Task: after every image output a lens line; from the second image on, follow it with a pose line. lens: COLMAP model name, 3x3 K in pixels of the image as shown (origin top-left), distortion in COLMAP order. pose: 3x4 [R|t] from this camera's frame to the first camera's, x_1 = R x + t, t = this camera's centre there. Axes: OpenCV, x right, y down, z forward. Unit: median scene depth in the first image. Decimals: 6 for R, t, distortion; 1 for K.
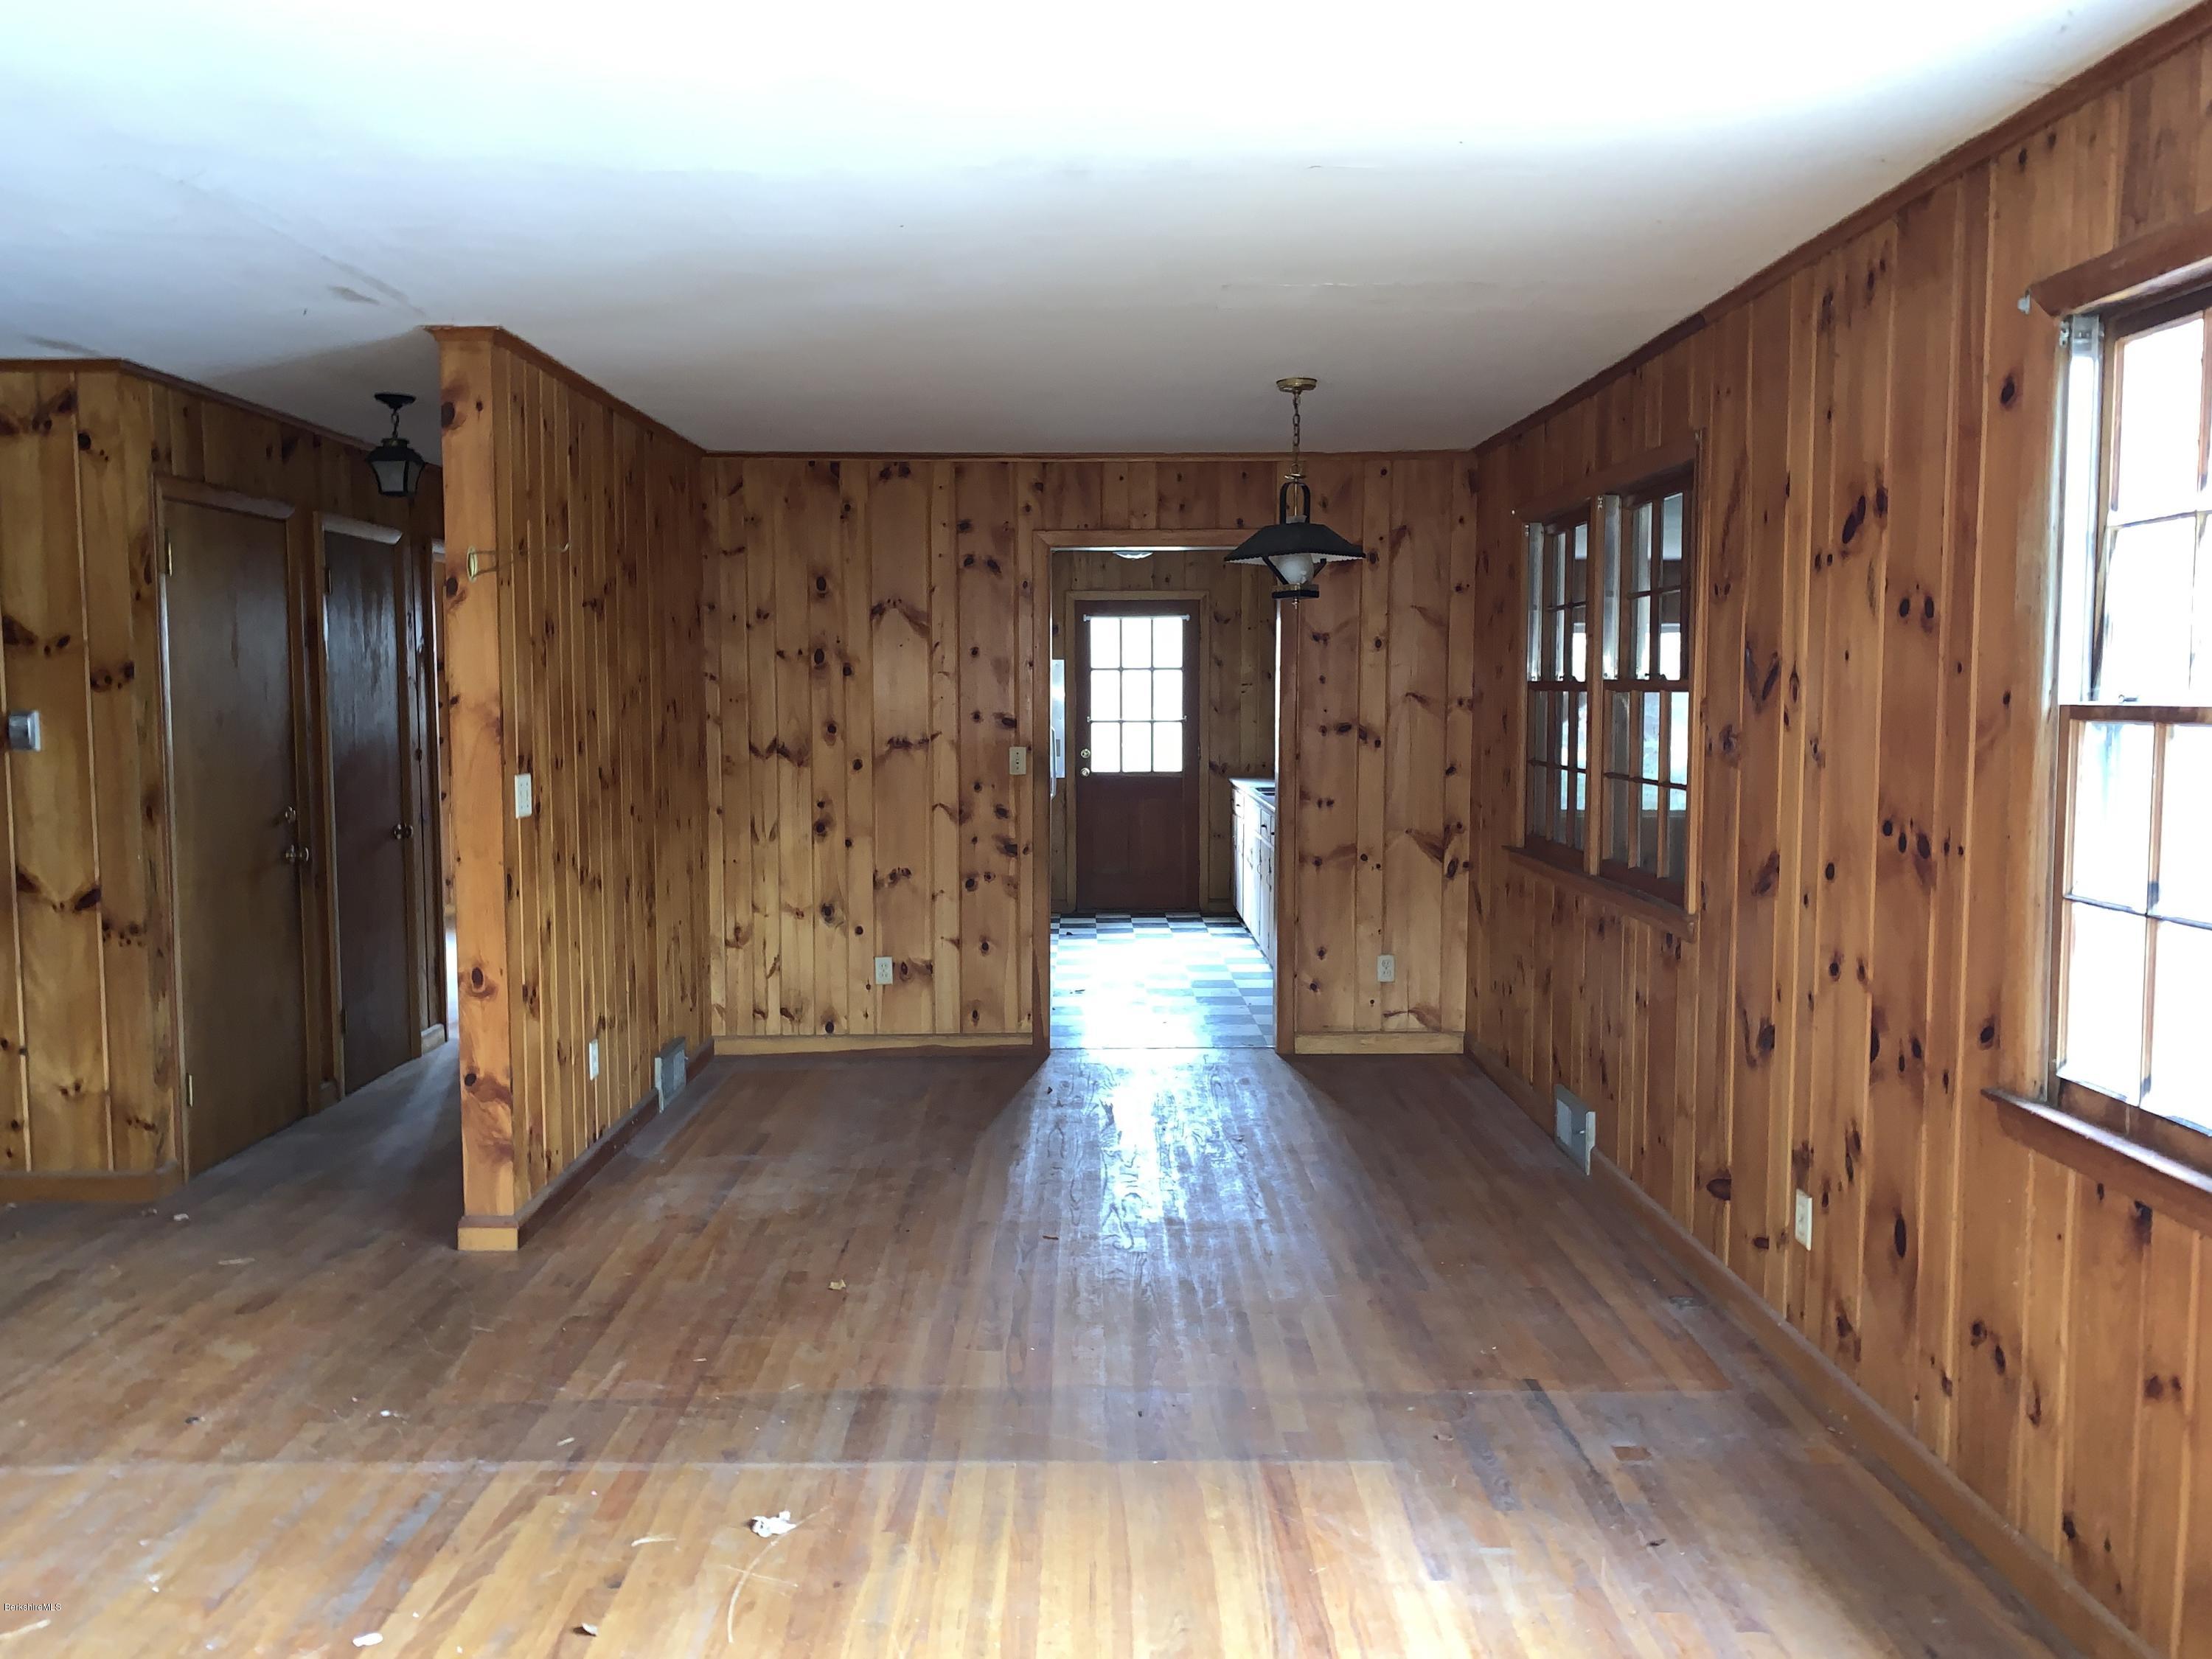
lens RADIAL K [[1671.3, 0, 1101.1], [0, 1671.3, 813.6], [0, 0, 1]] dist [0.069537, -0.084630]
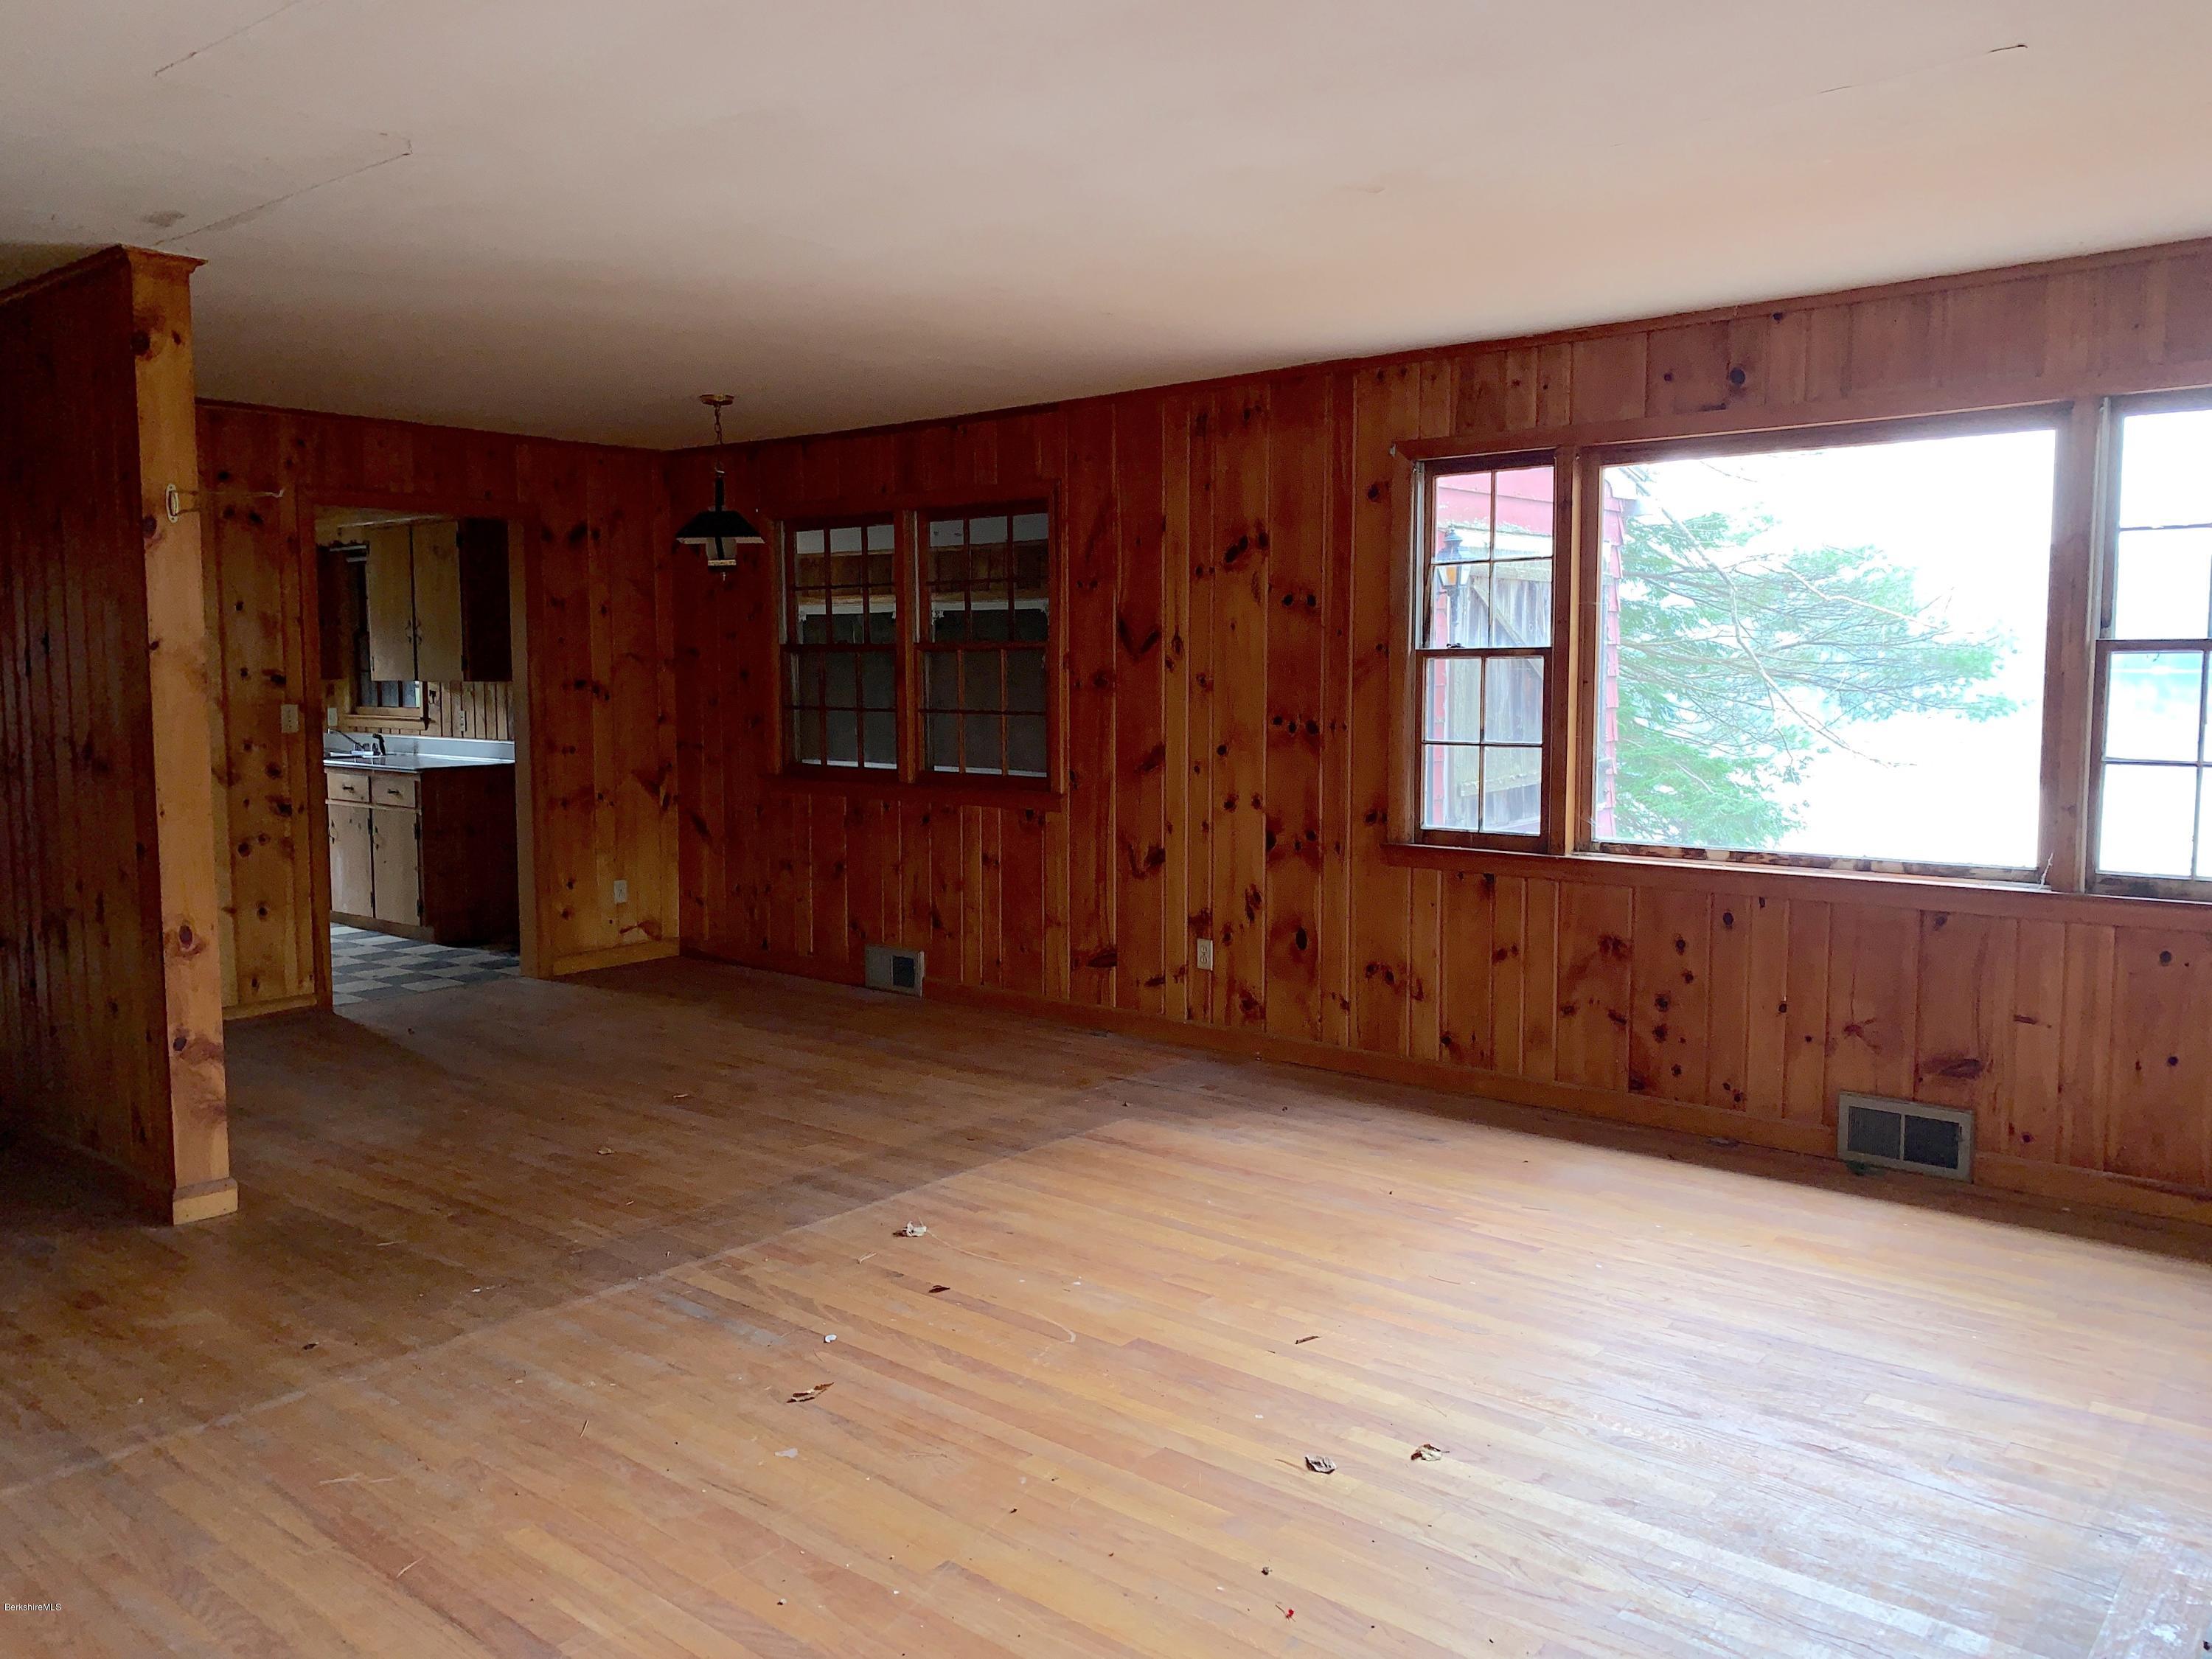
lens RADIAL K [[1671.3, 0, 1099.8], [0, 1671.3, 814.5], [0, 0, 1]] dist [0.069537, -0.084630]
pose [[0.646170, -0.065991, 0.760335, -0.707100], [0.058018, 0.997619, 0.037279, 0.021317], [-0.760985, 0.020024, 0.648460, -0.016960]]
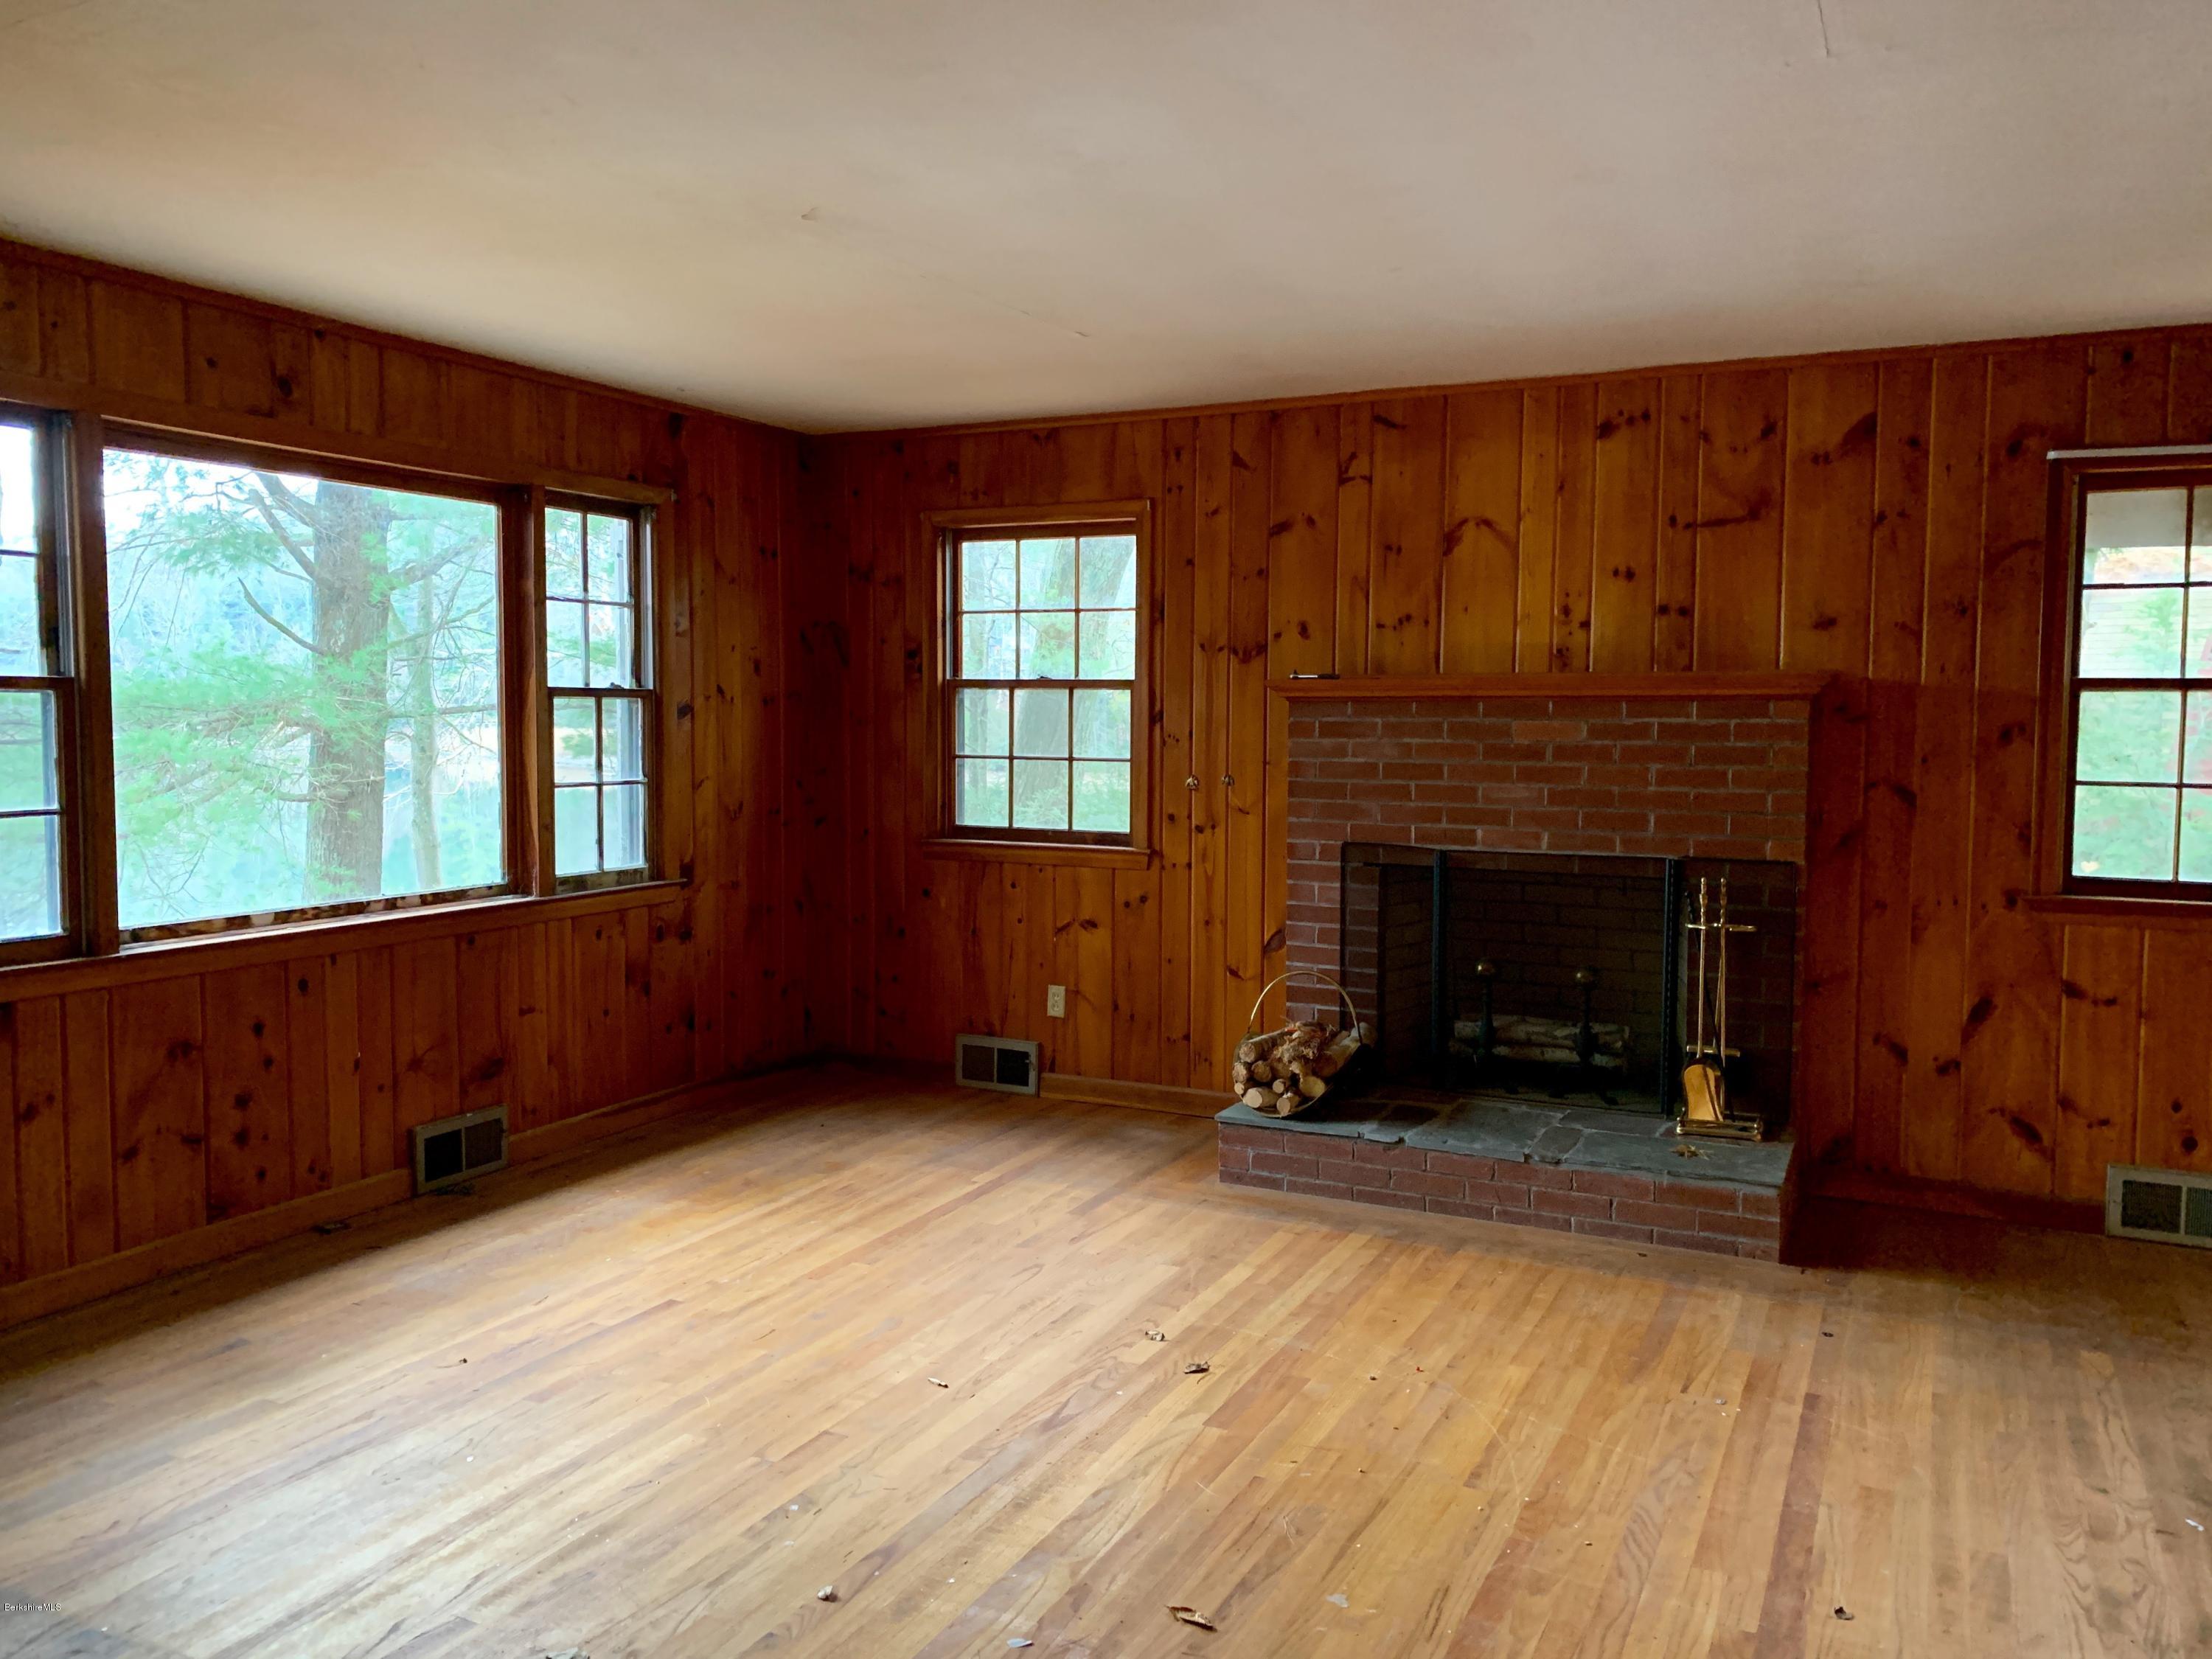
lens RADIAL K [[1671.3, 0, 1111.7], [0, 1671.3, 814.0], [0, 0, 1]] dist [0.069537, -0.084630]
pose [[-0.893733, -0.028840, 0.447672, -0.493632], [0.031439, 0.991451, 0.126636, -0.052035], [-0.447497, 0.127253, -0.885186, 0.973710]]
